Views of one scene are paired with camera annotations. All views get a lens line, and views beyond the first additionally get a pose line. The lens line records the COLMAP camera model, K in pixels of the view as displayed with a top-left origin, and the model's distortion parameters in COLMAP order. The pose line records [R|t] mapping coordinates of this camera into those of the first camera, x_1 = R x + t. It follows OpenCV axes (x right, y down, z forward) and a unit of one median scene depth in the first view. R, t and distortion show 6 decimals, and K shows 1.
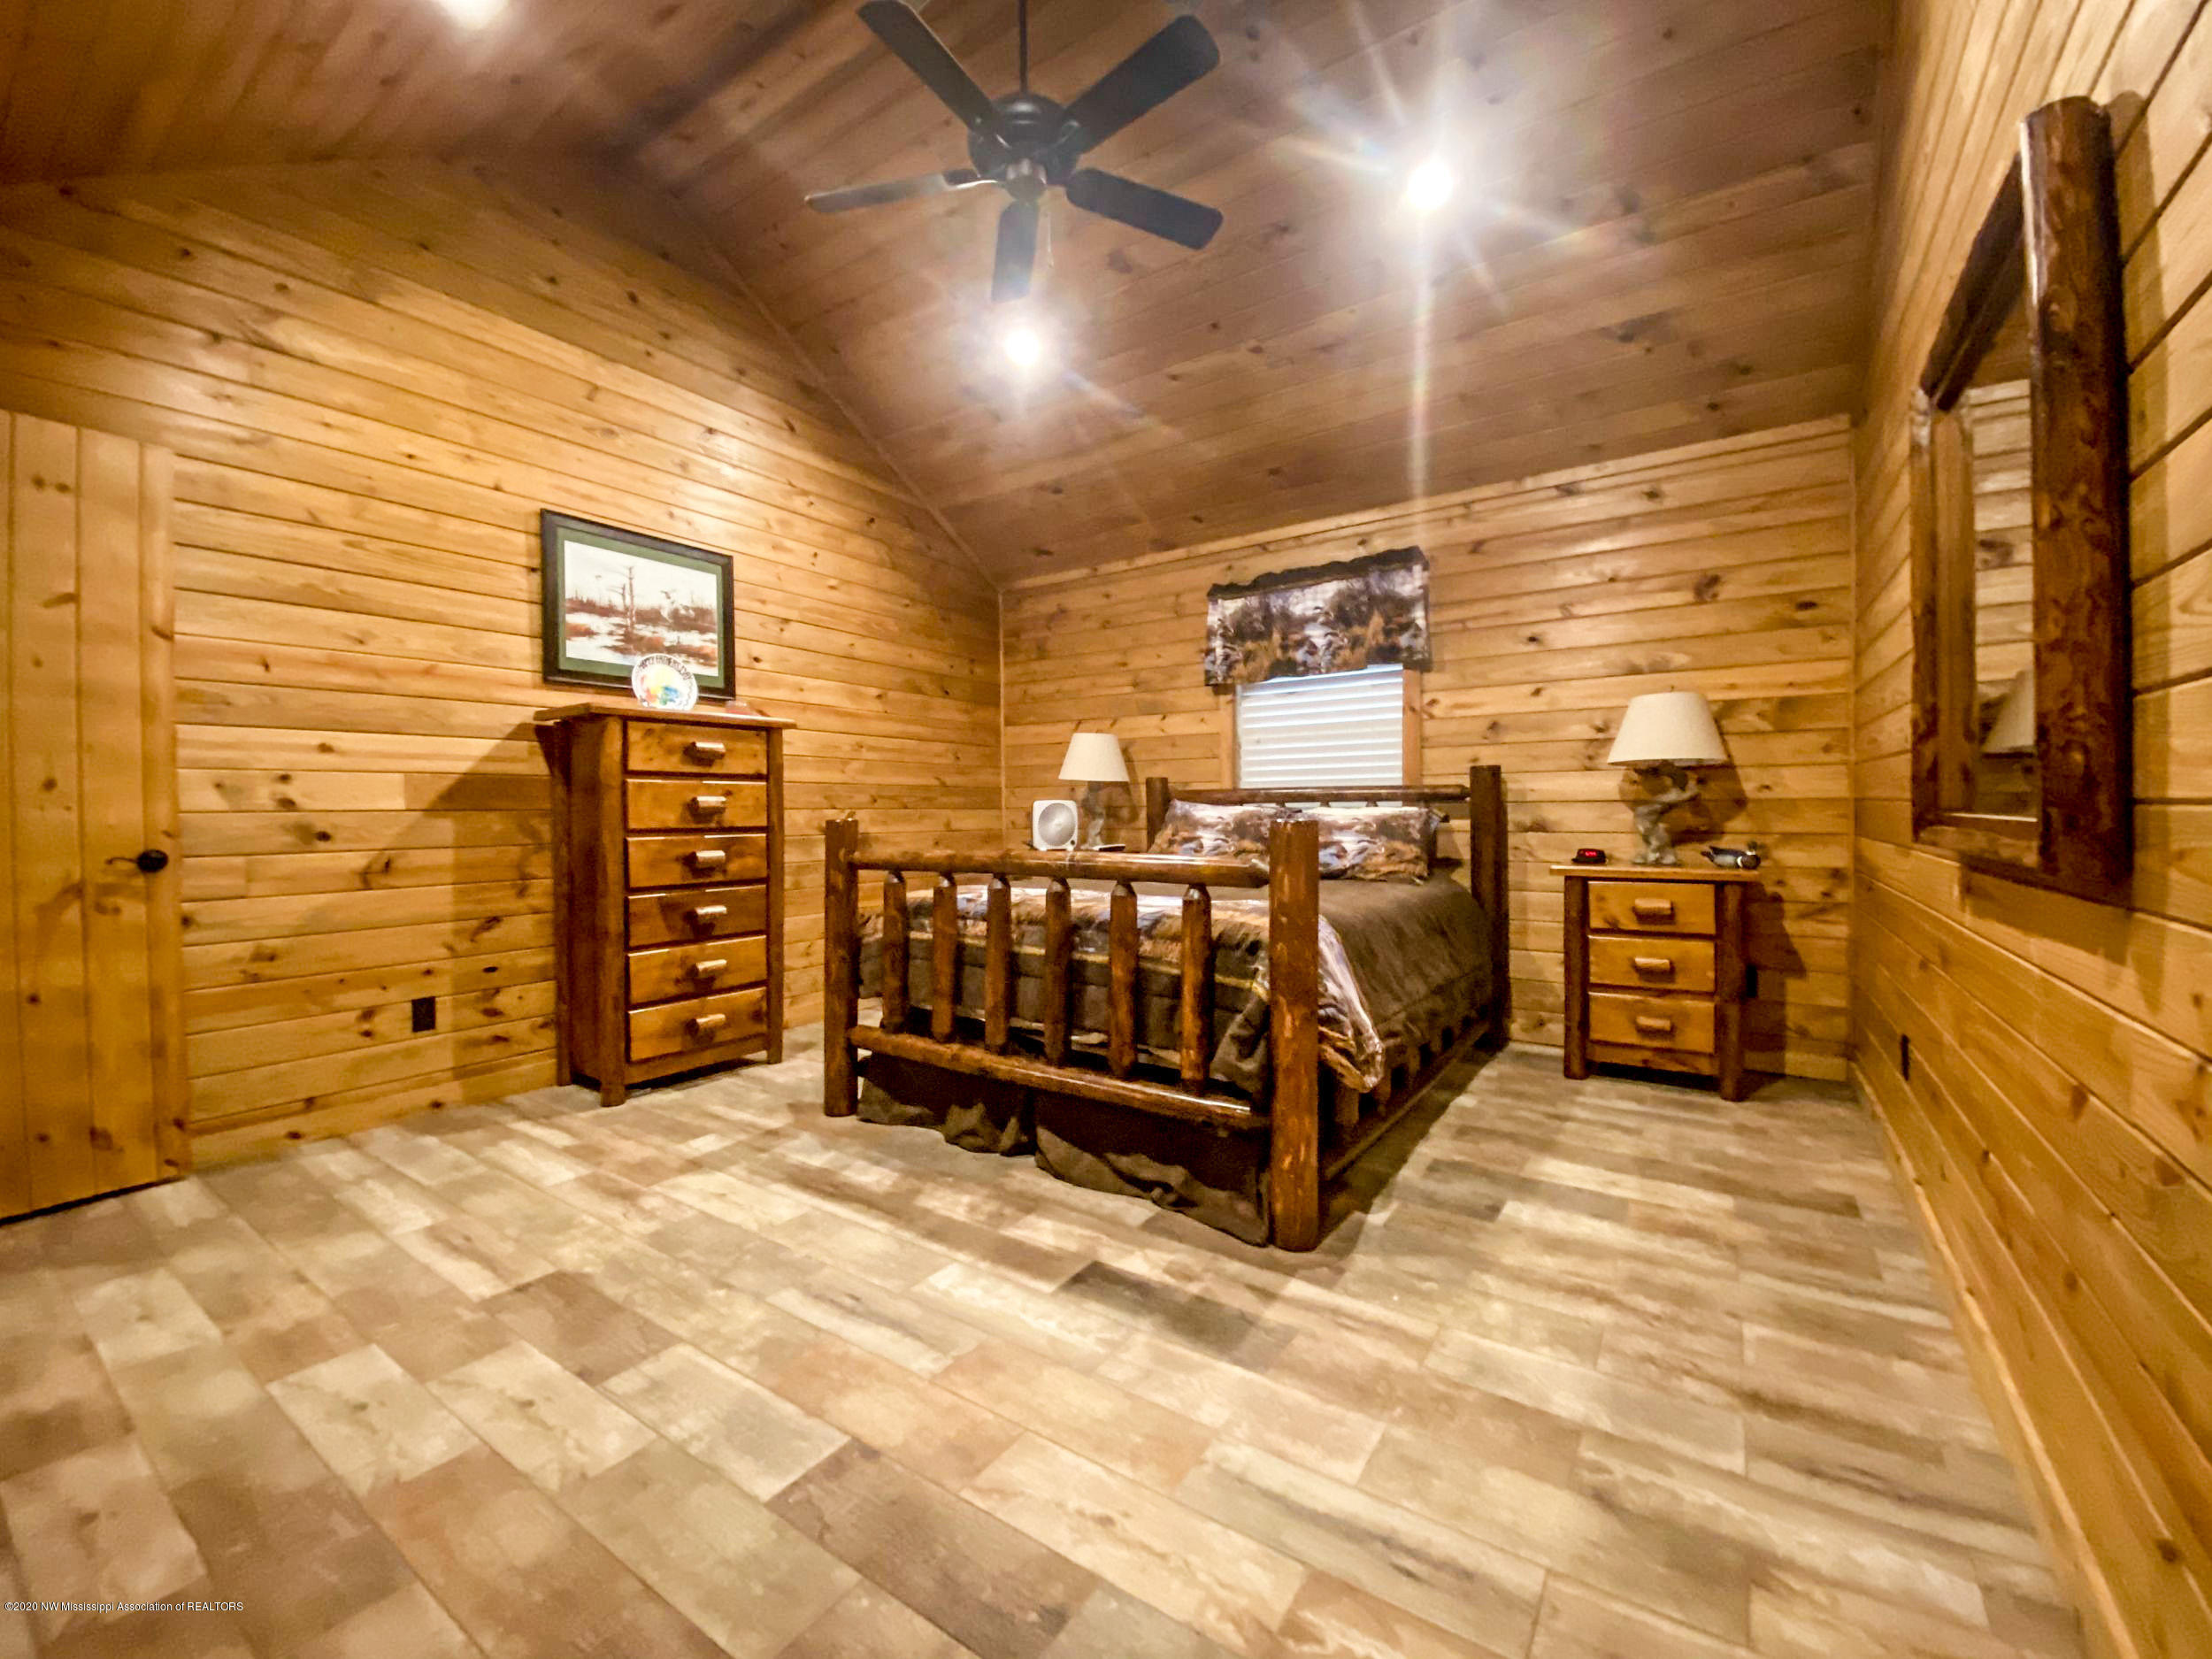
lens RADIAL K [[908.1, 0, 1103.1], [0, 908.1, 828.1], [0, 0, 1]] dist [0.024159, -0.024493]
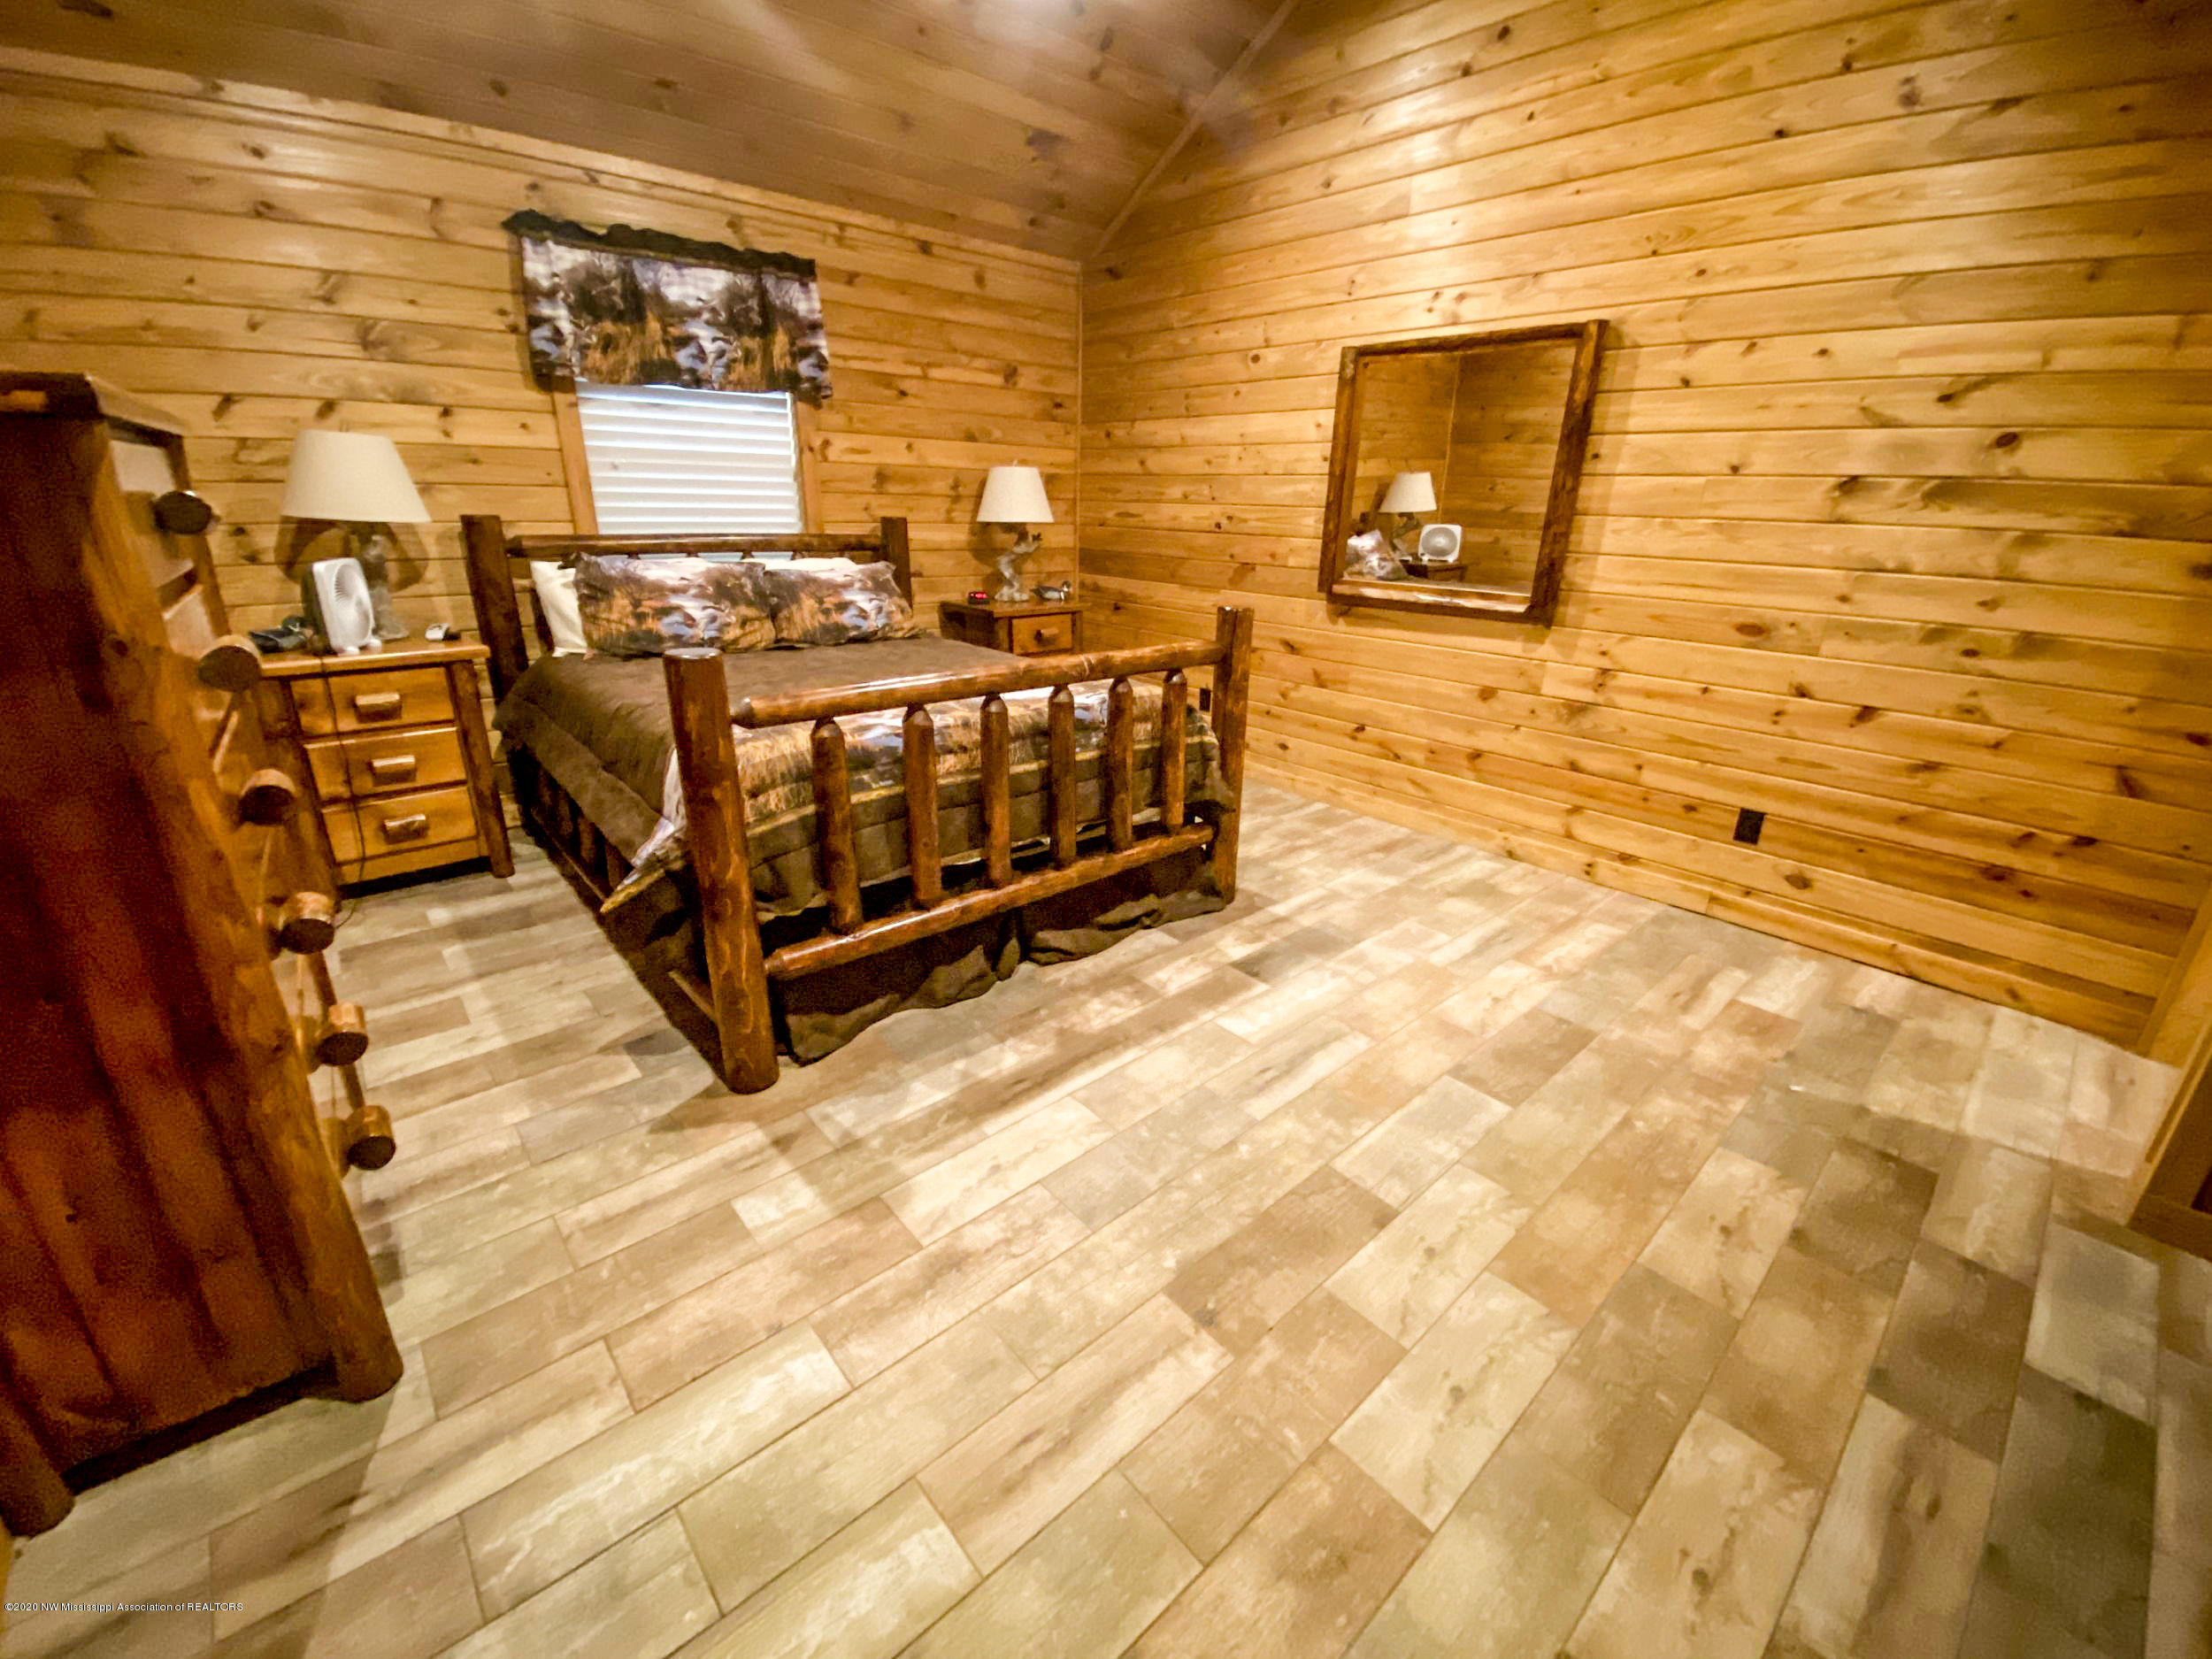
lens RADIAL K [[908.1, 0, 1103.1], [0, 908.1, 828.1], [0, 0, 1]] dist [0.024159, -0.024493]
pose [[0.227238, -0.316779, 0.920877, -0.804688], [-0.004391, 0.945272, 0.326254, -0.090526], [-0.973829, -0.078181, 0.213411, 0.620803]]
